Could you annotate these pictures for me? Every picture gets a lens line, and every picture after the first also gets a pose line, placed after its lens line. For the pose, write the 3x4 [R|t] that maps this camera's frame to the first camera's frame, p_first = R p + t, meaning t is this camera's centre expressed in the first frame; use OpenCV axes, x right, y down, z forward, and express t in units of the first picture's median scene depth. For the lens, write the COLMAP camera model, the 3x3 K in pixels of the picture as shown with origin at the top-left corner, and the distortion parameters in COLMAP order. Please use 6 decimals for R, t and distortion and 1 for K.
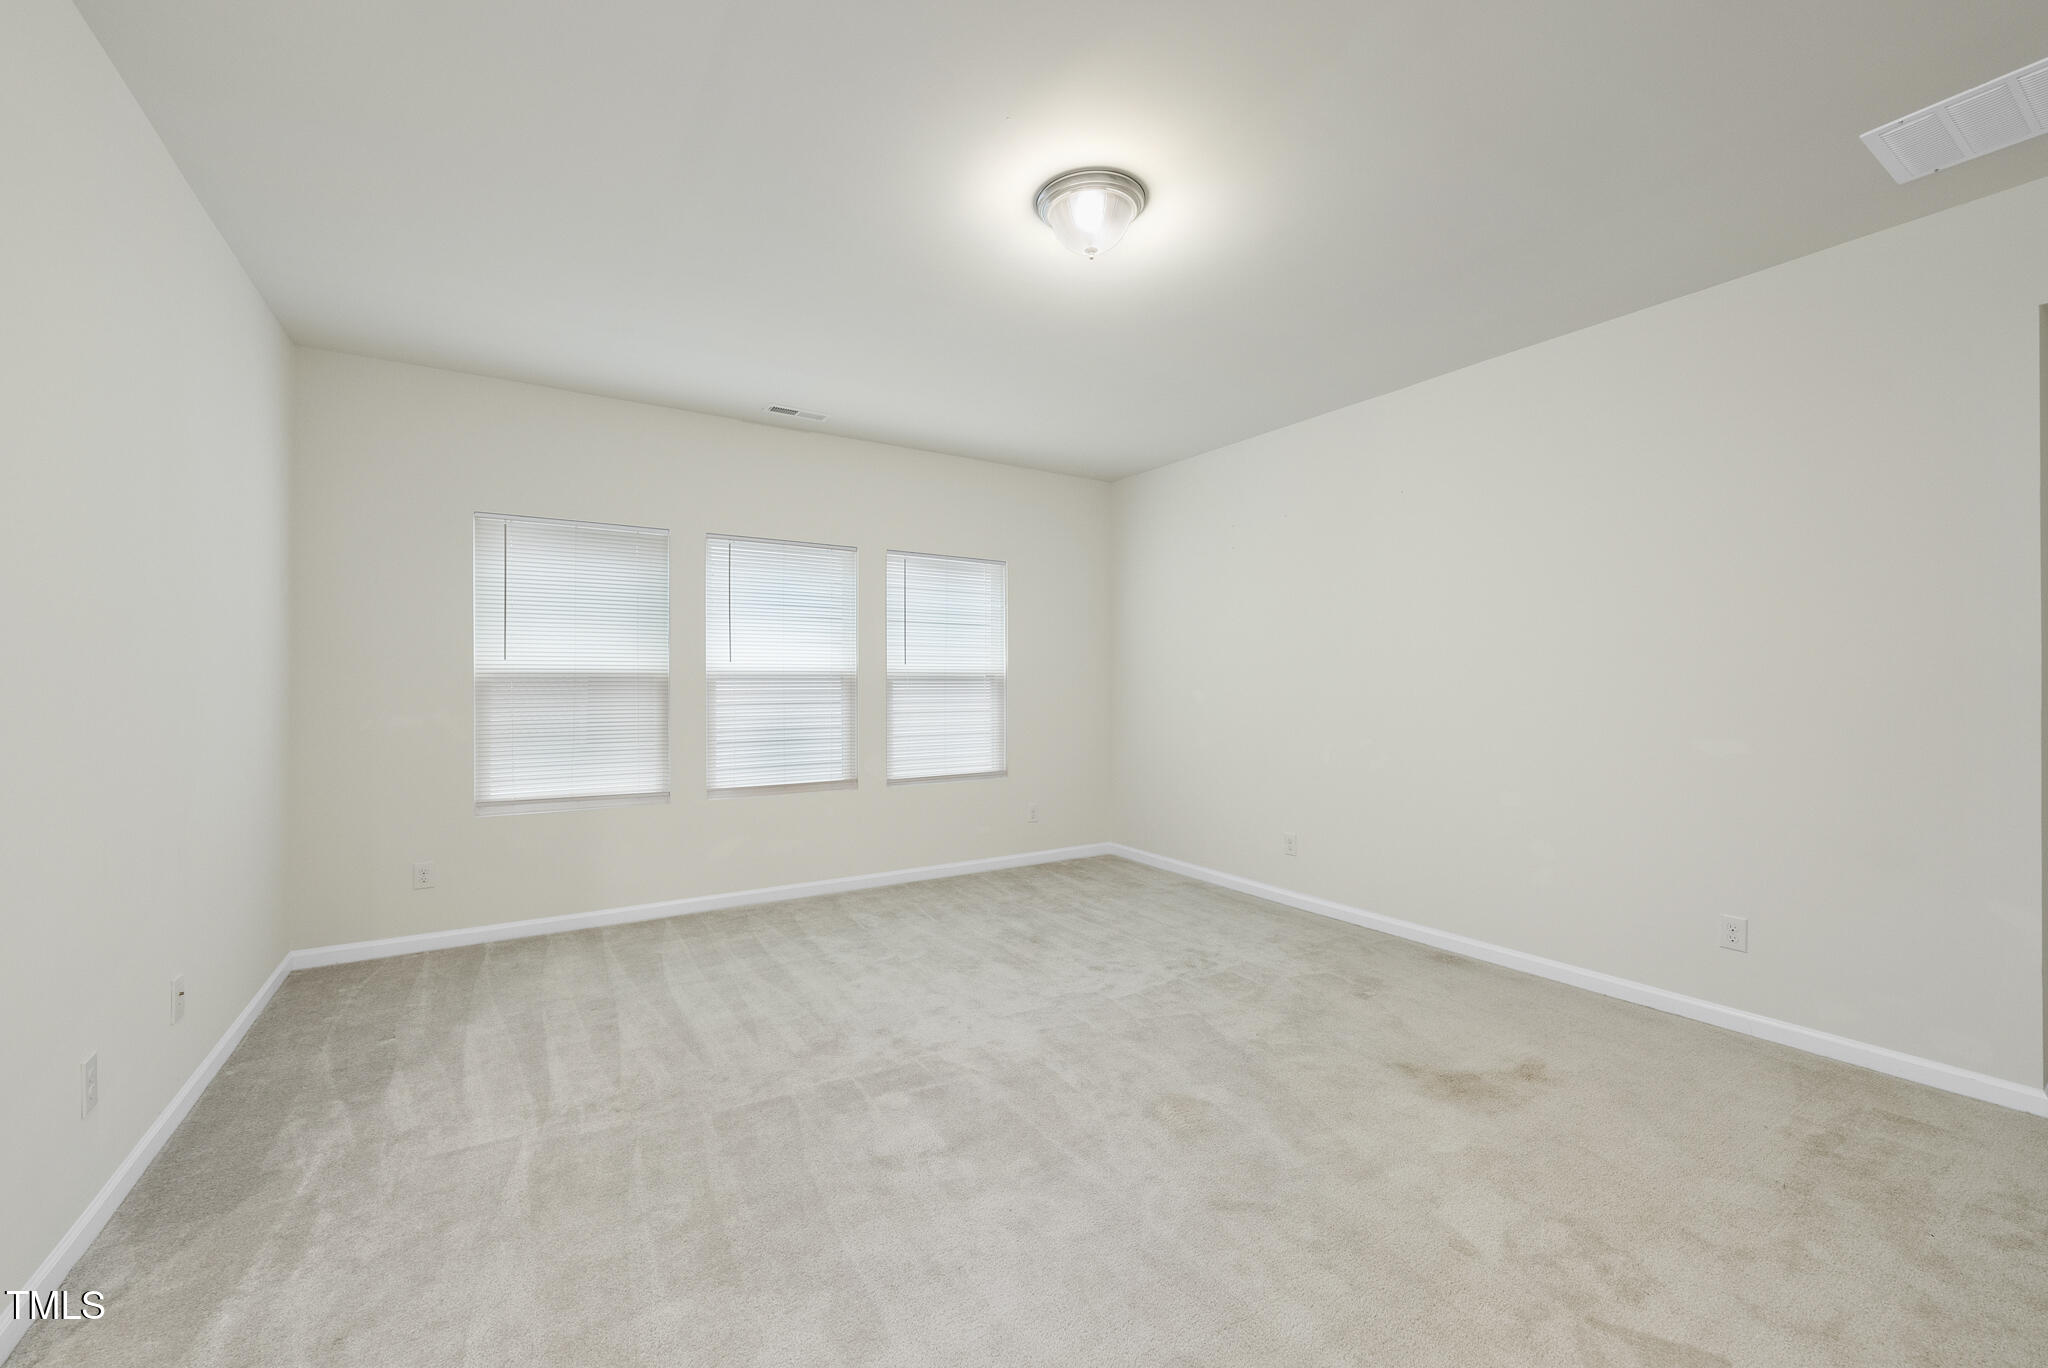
lens RADIAL K [[833.6, 0, 1024.0], [0, 833.6, 684.0], [0, 0, 1]] dist [-0.000136, -0.000273]
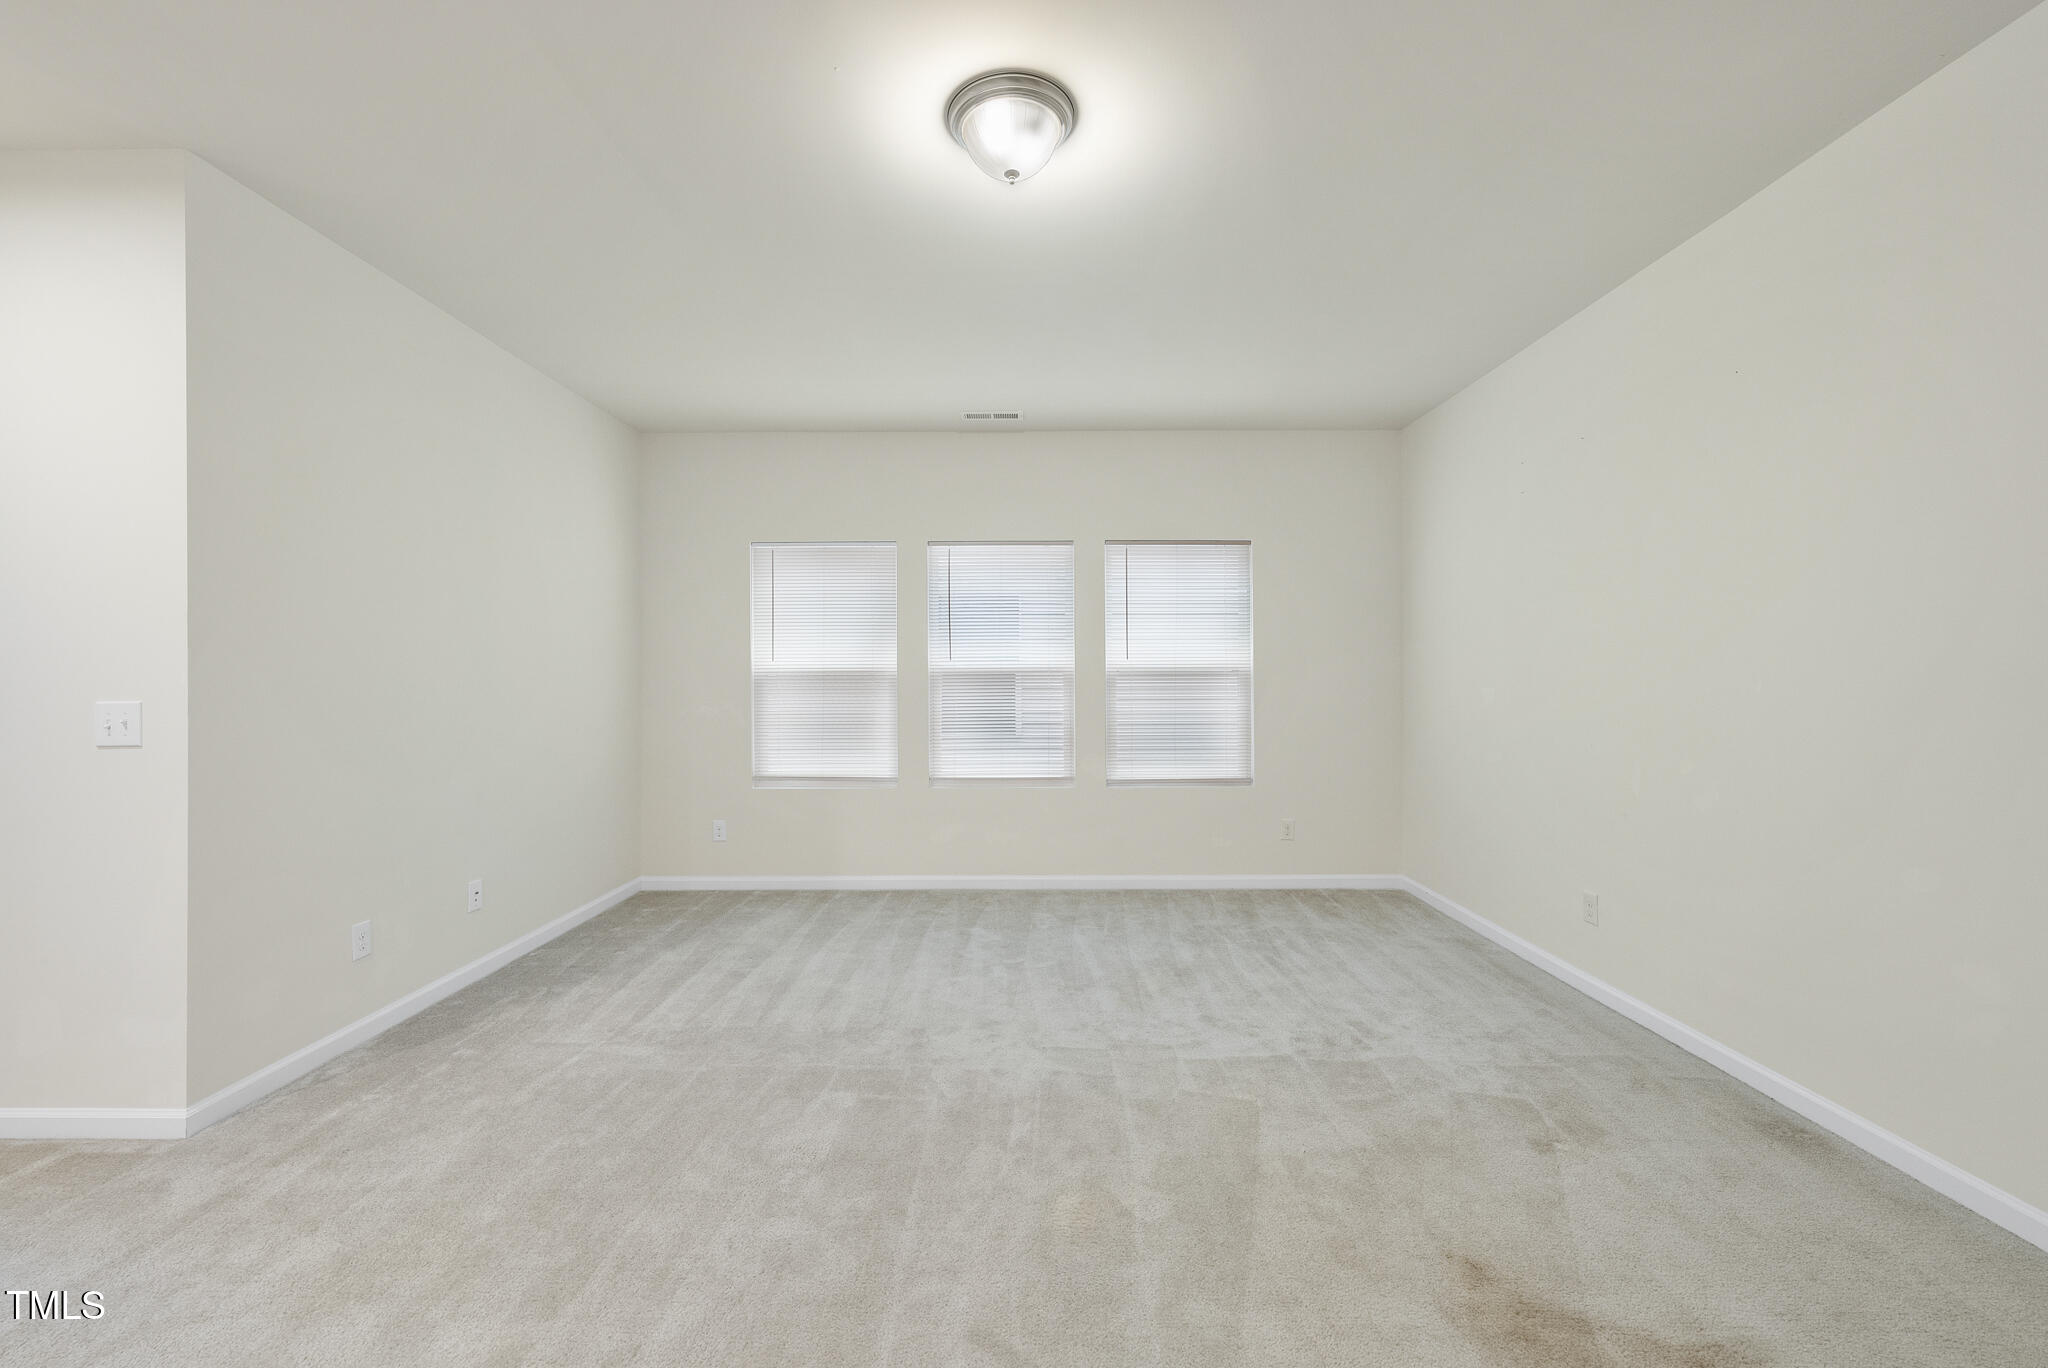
lens RADIAL K [[833.6, 0, 1024.0], [0, 833.6, 684.0], [0, 0, 1]] dist [-0.000136, -0.000273]
pose [[0.835680, 0.000232, -0.549217, 0.380955], [0.002788, 0.999985, 0.004665, -0.000354], [0.549210, -0.005430, 0.835667, 0.194507]]
